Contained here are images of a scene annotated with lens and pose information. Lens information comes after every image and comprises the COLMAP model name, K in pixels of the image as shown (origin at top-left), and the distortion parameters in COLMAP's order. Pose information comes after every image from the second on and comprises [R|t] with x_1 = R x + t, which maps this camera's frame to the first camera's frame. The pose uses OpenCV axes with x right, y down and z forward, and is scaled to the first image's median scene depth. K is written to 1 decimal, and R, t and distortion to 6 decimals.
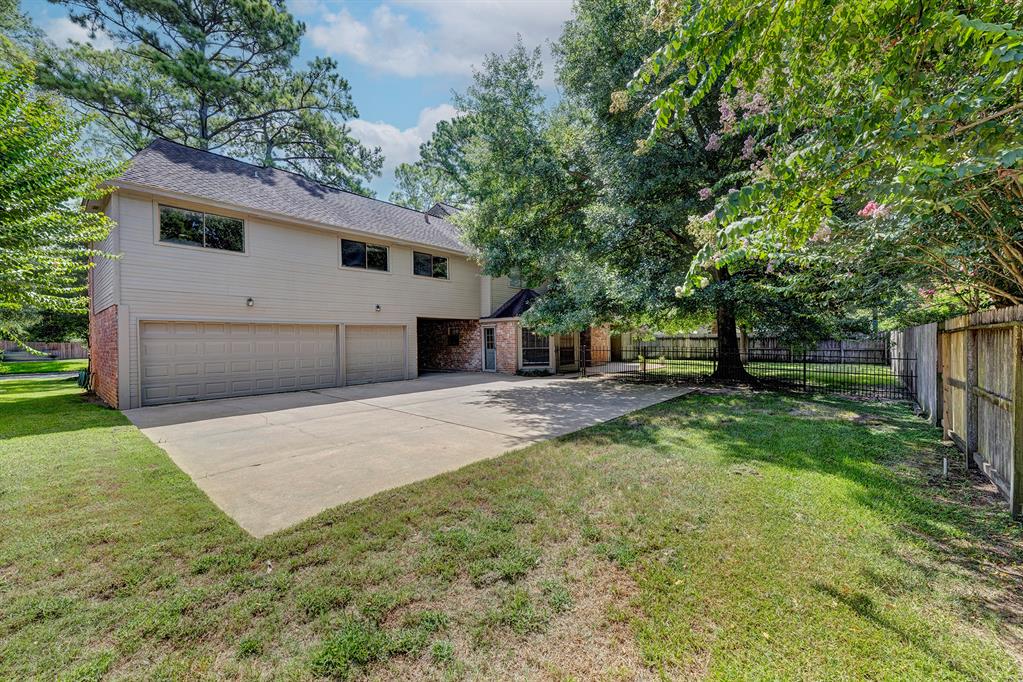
lens RADIAL K [[417.5, 0, 511.3], [0, 417.5, 339.6], [0, 0, 1]] dist [0.012098, 0.000182]
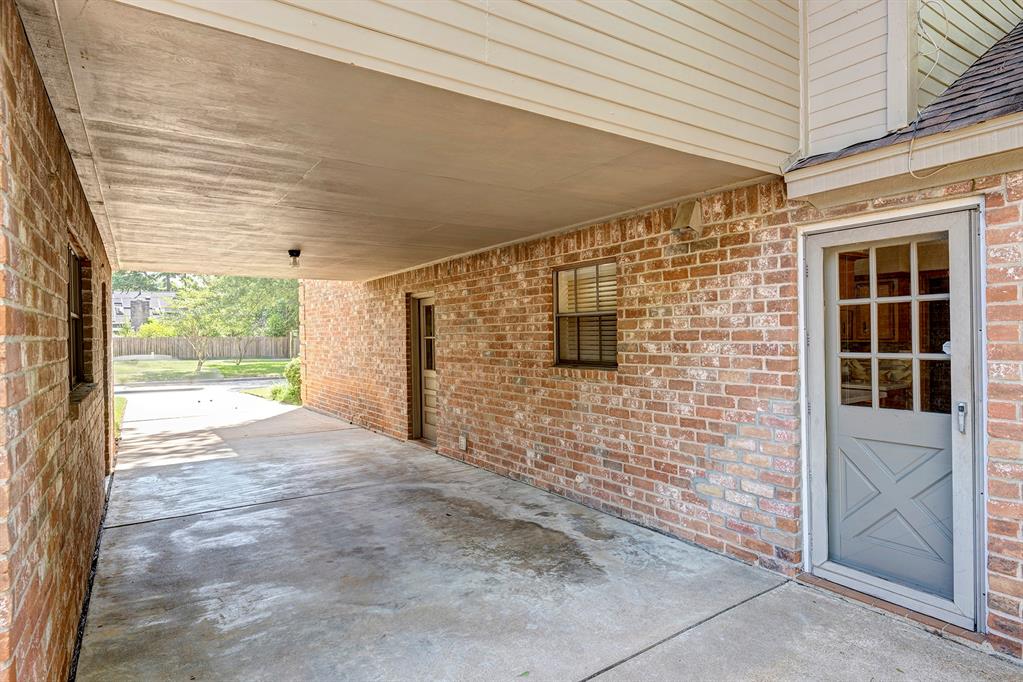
lens RADIAL K [[569.9, 0, 511.8], [0, 569.9, 338.9], [0, 0, 1]] dist [0.000098, 0.000004]
pose [[0.962981, -0.001342, -0.269566, -0.110152], [0.002122, 0.999994, 0.002604, 0.000710], [0.269561, -0.003079, 0.962978, 0.806963]]
